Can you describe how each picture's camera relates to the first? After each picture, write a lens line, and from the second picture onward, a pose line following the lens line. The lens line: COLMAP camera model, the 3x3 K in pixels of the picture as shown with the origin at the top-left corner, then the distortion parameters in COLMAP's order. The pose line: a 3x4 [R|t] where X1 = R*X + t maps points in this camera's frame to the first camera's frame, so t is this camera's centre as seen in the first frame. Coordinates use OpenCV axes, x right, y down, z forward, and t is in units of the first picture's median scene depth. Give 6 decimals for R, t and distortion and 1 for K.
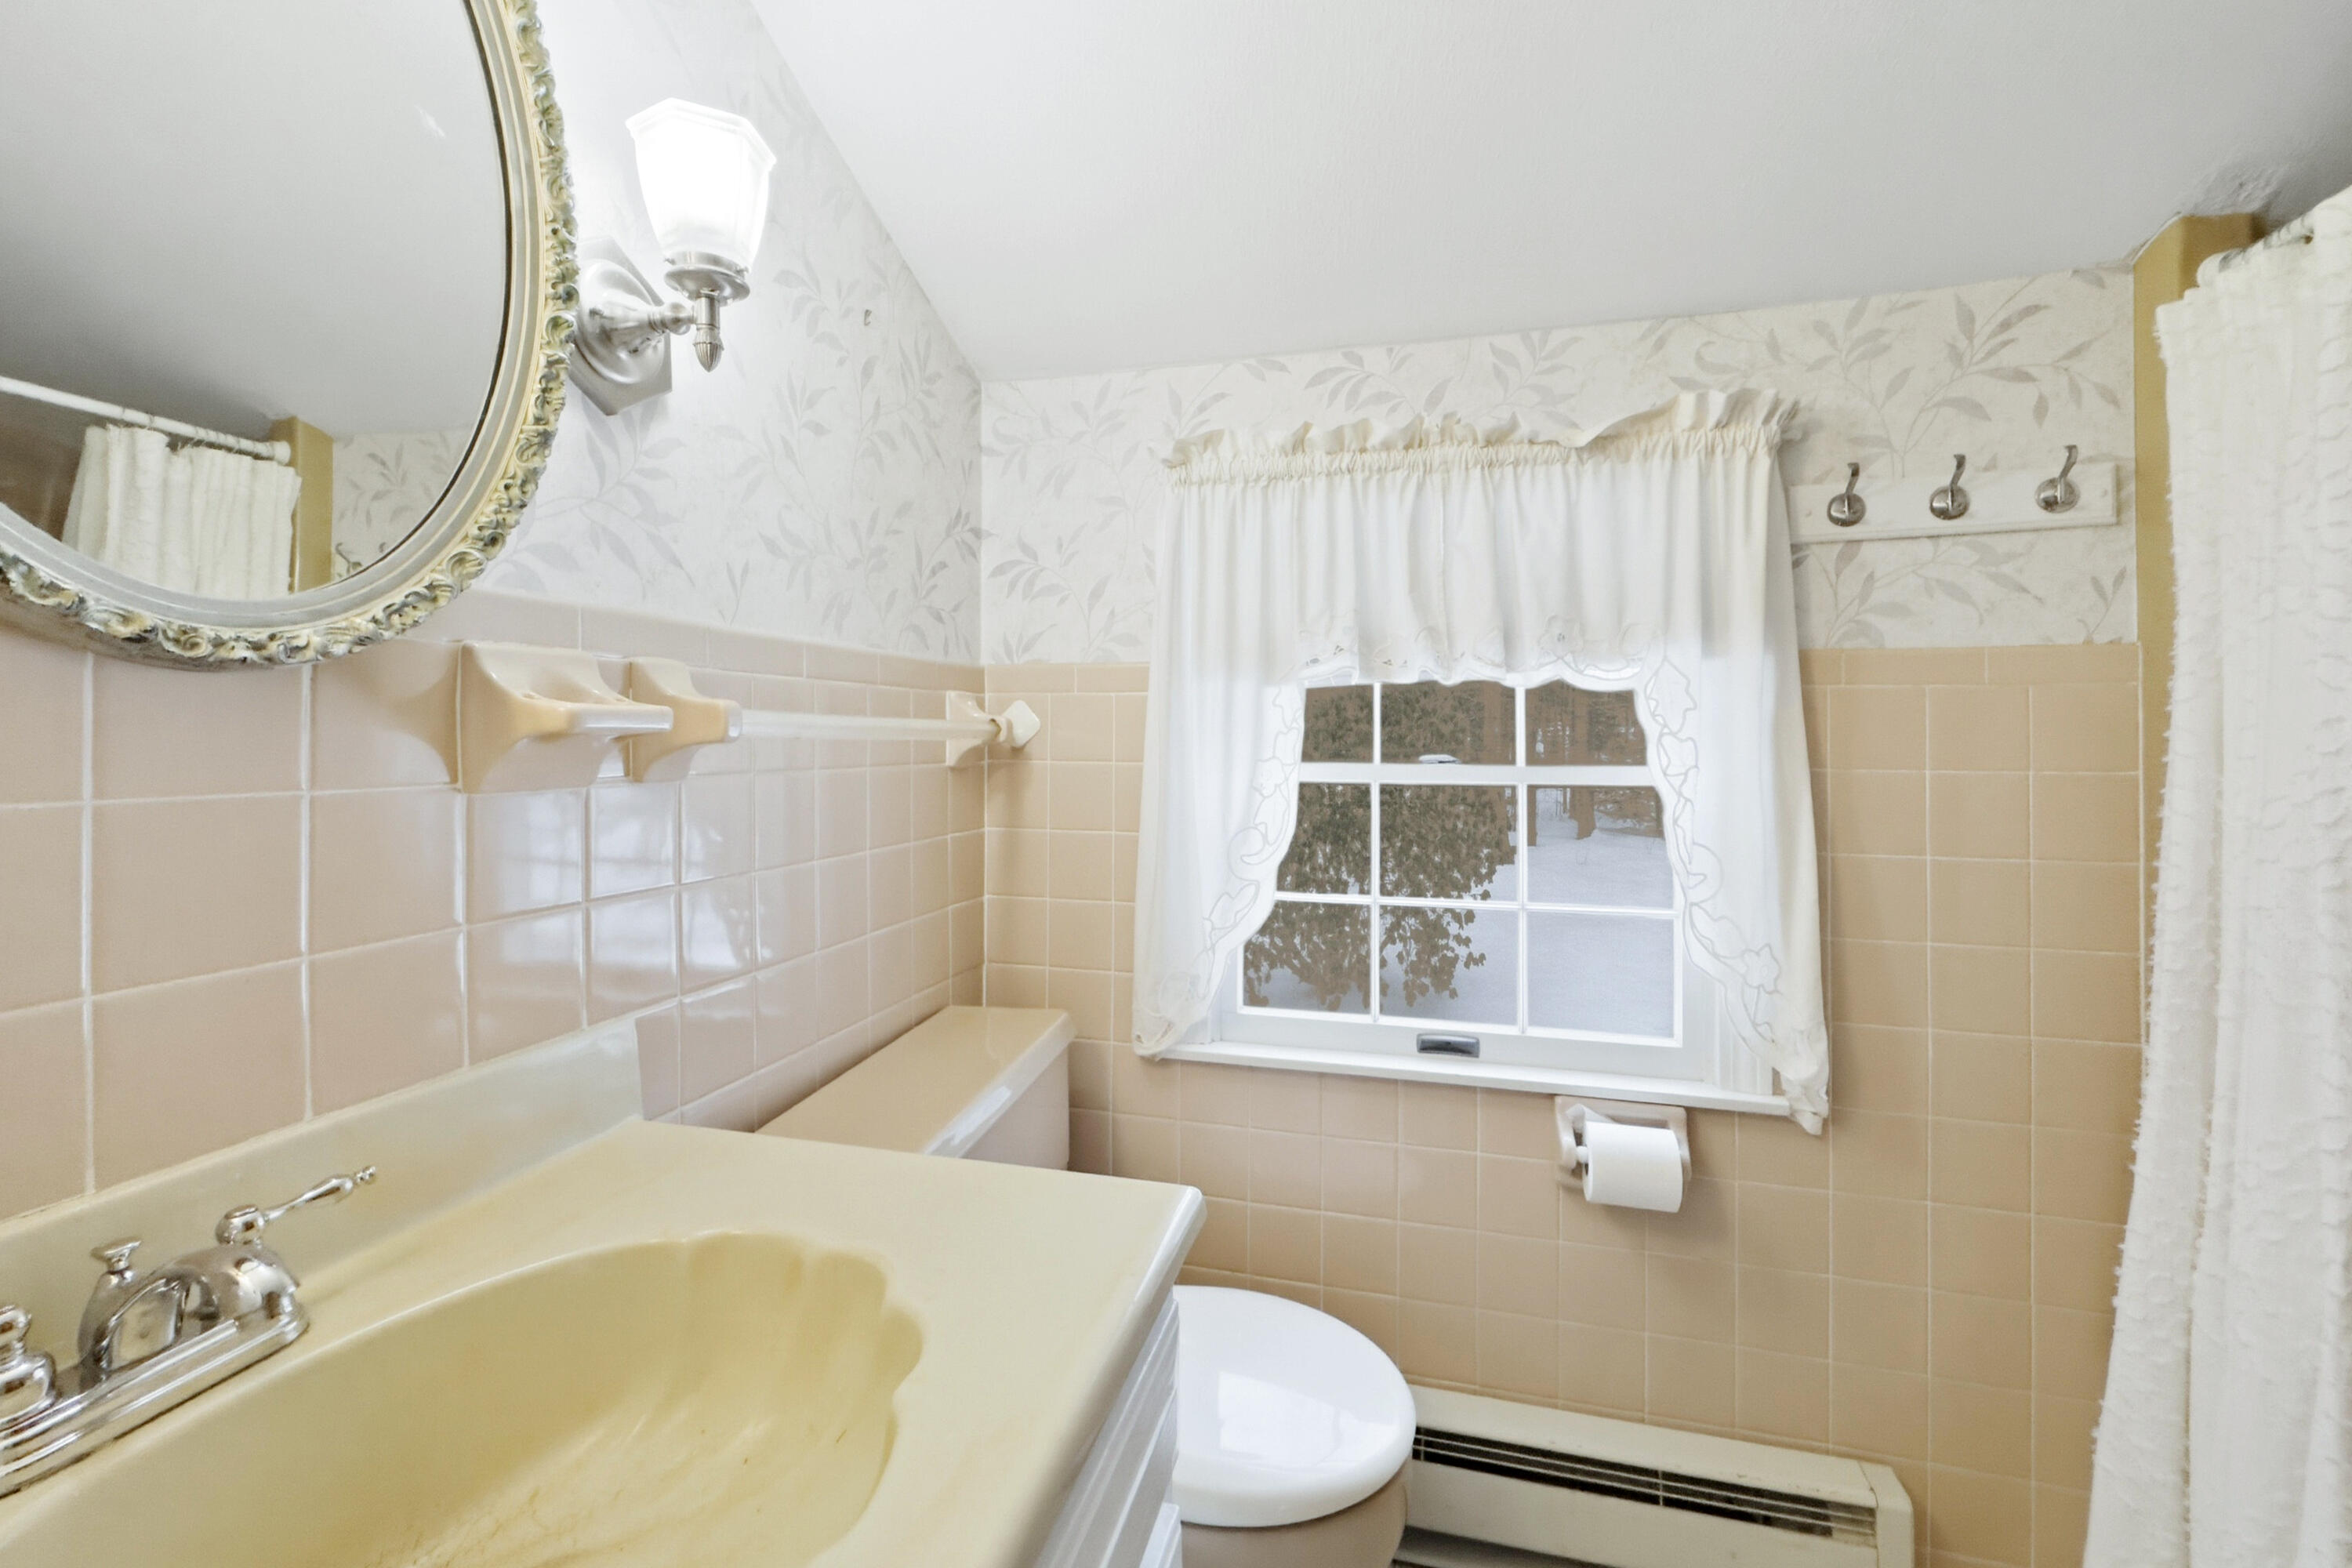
lens RADIAL K [[954.7, 0, 1174.7], [0, 954.7, 778.2], [0, 0, 1]] dist [-0.000902, 0.000097]
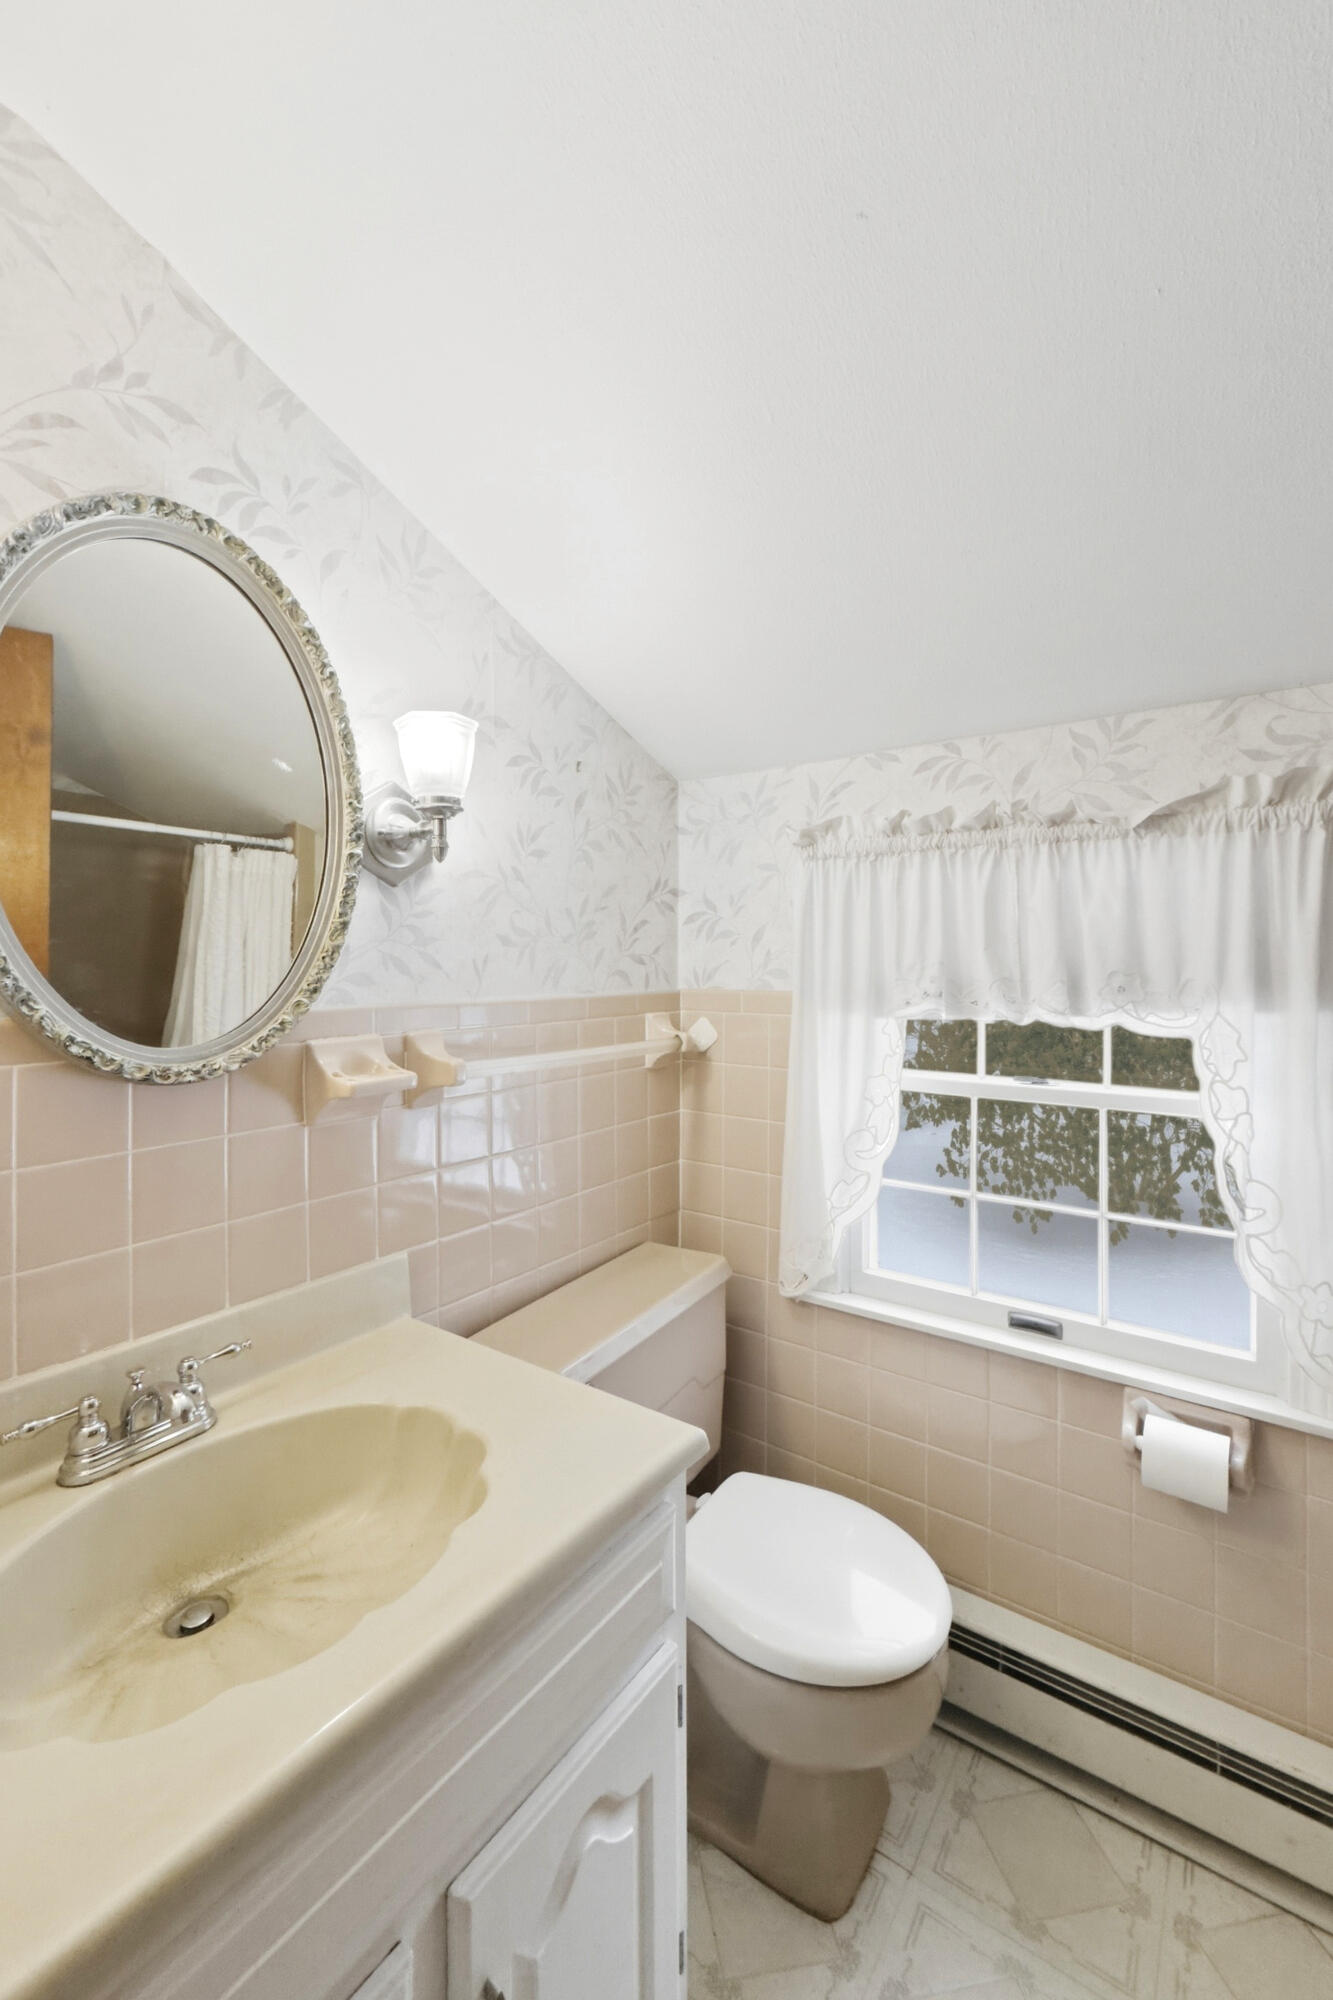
lens RADIAL K [[811.8, 0, 671.6], [0, 811.8, 1003.8], [0, 0, 1]] dist [-0.000902, 0.000097]
pose [[0.937895, 0.008691, -0.346811, 0.235392], [-0.007531, 0.999961, 0.004692, -0.130408], [0.346838, -0.001789, 0.937923, -0.100026]]
